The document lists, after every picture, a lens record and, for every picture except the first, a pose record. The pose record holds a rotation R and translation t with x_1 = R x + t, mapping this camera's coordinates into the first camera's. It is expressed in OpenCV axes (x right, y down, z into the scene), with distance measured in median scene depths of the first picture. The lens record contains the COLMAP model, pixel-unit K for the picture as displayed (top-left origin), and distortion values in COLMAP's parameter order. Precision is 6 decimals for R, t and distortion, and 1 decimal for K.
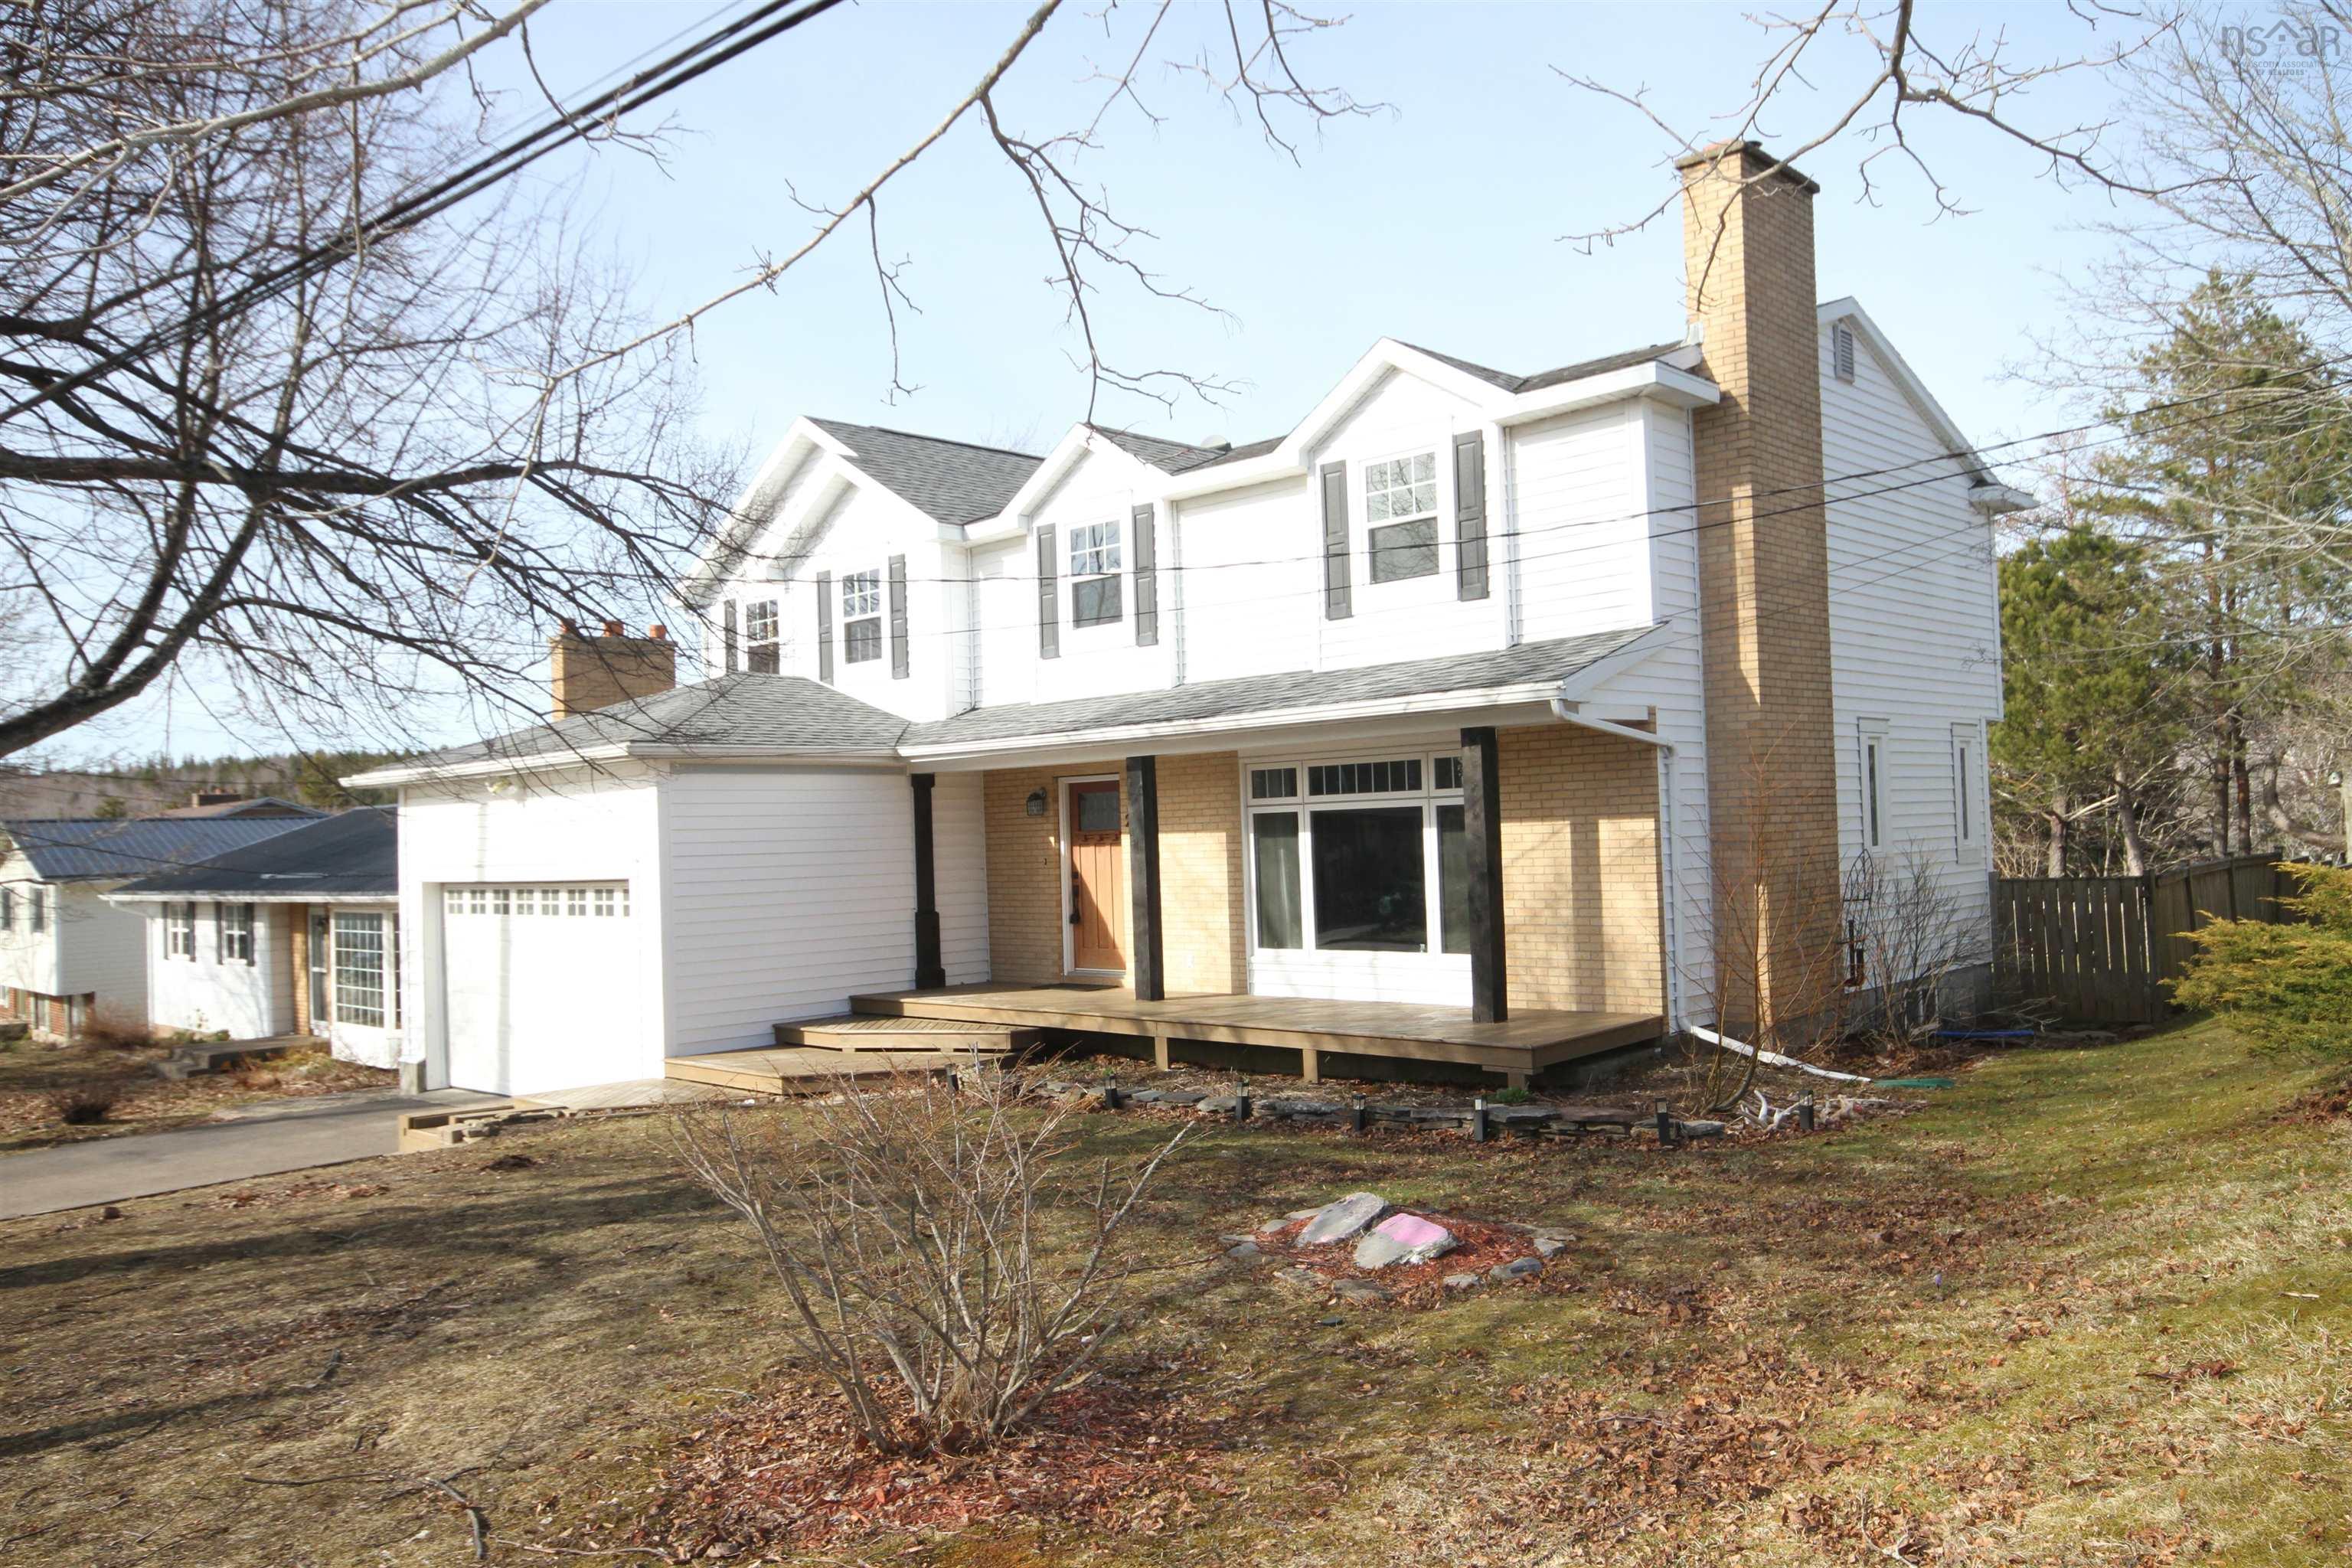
lens RADIAL K [[1657.1, 0, 1184.5], [0, 1657.1, 794.1], [0, 0, 1]] dist [-0.047901, 0.071999]
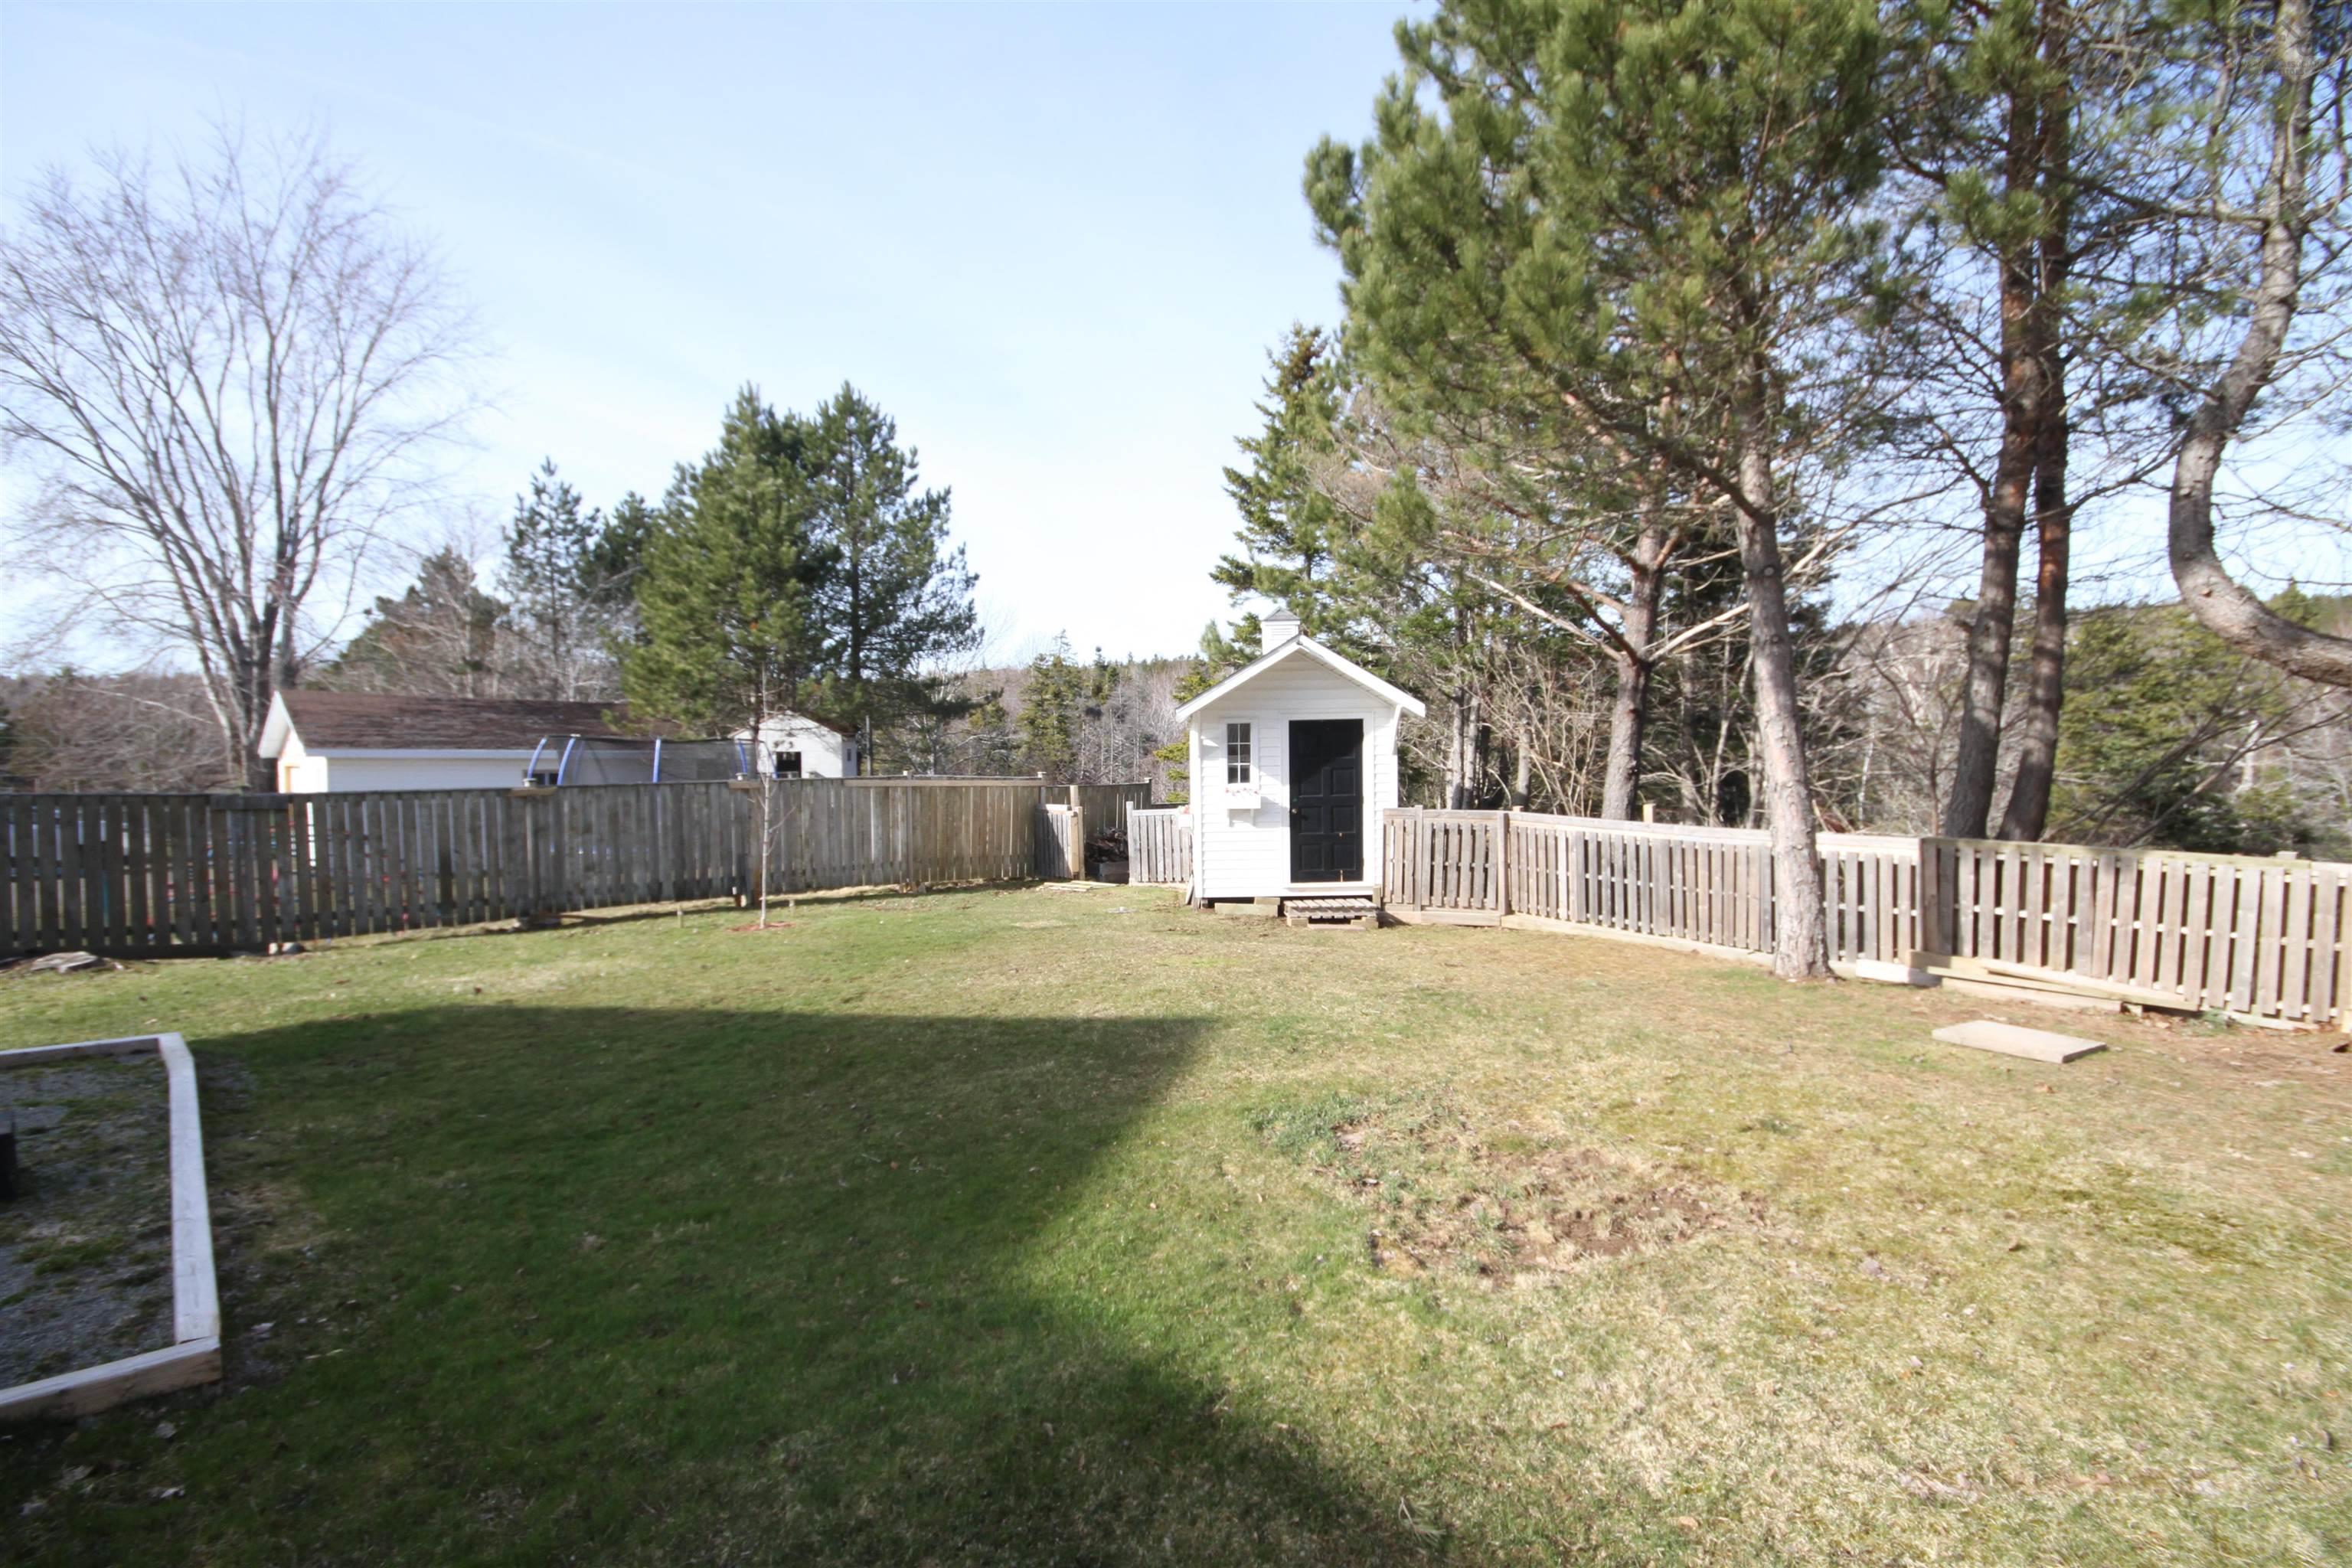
lens RADIAL K [[1087.2, 0, 1180.0], [0, 1087.2, 795.1], [0, 0, 1]] dist [0.000377, -0.004941]
pose [[0.999080, 0.024631, 0.035098, 0.448004], [-0.027258, 0.996702, 0.076434, 0.042815], [-0.033099, -0.077321, 0.996457, 0.782424]]
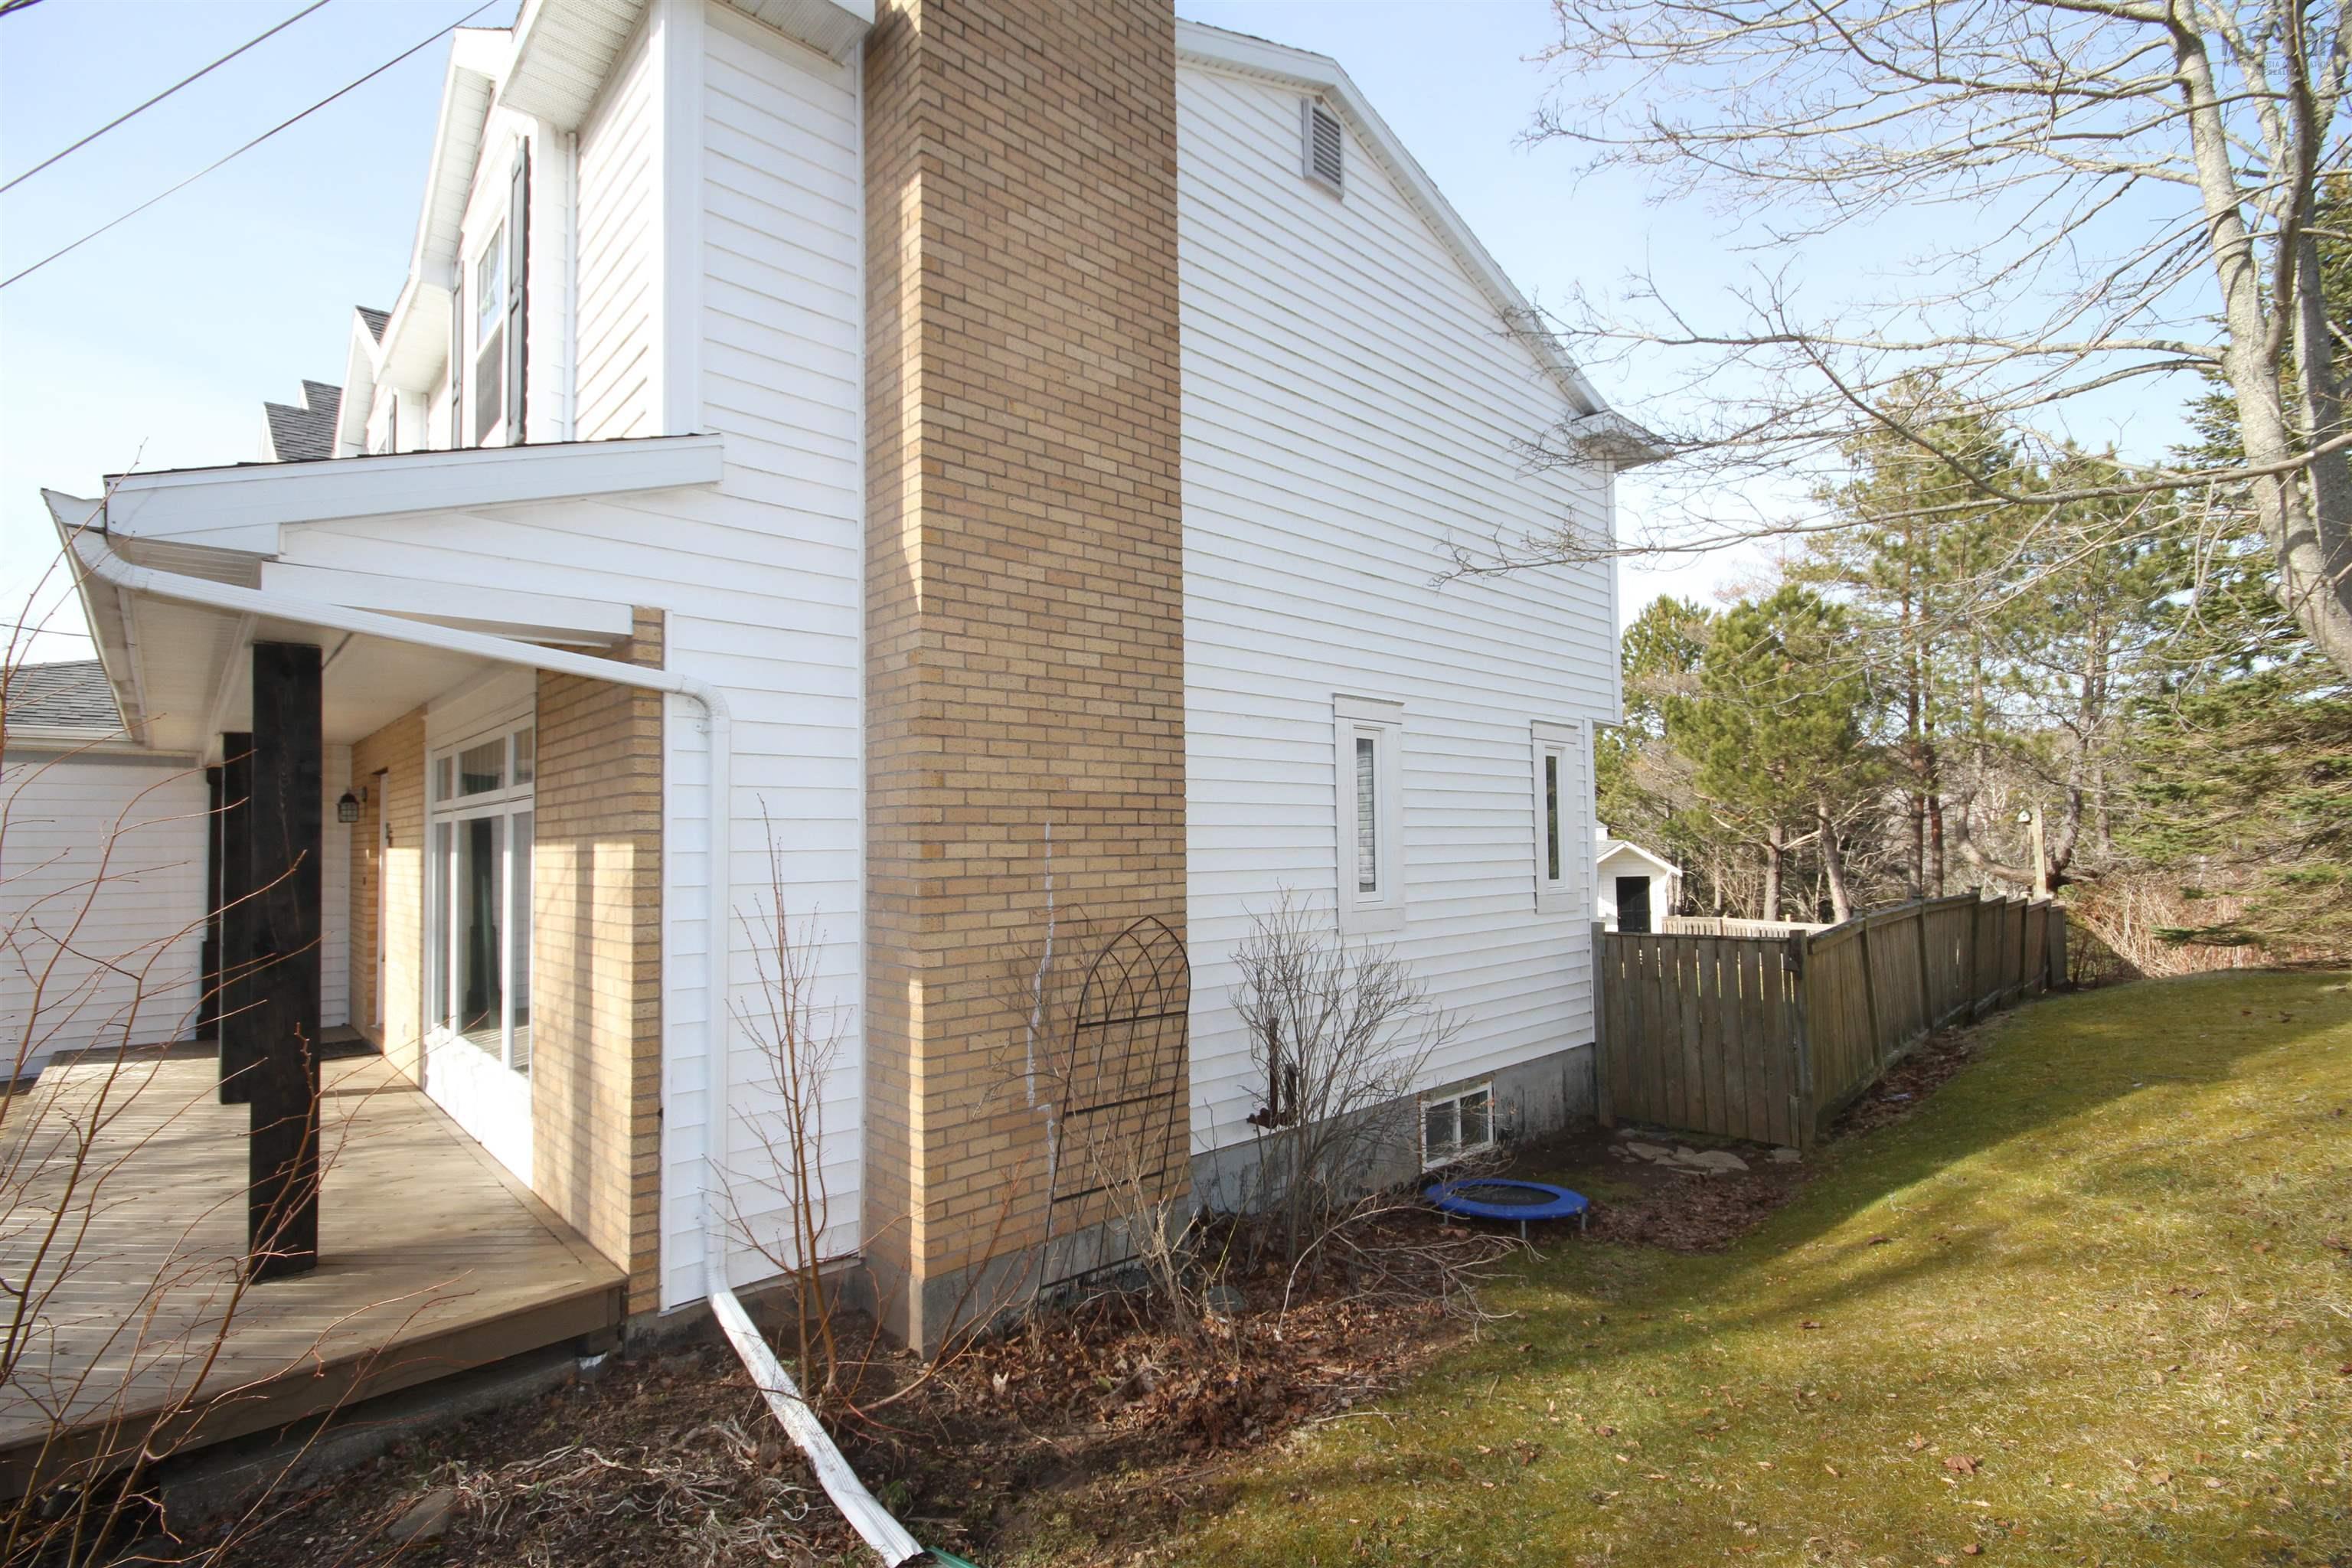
lens RADIAL K [[1087.2, 0, 1180.0], [0, 1087.2, 795.1], [0, 0, 1]] dist [0.000377, -0.004941]
pose [[0.999197, 0.016557, -0.036484, 0.162740], [-0.017360, 0.999612, -0.021795, 0.001637], [0.036109, 0.022411, 0.999097, 0.253363]]
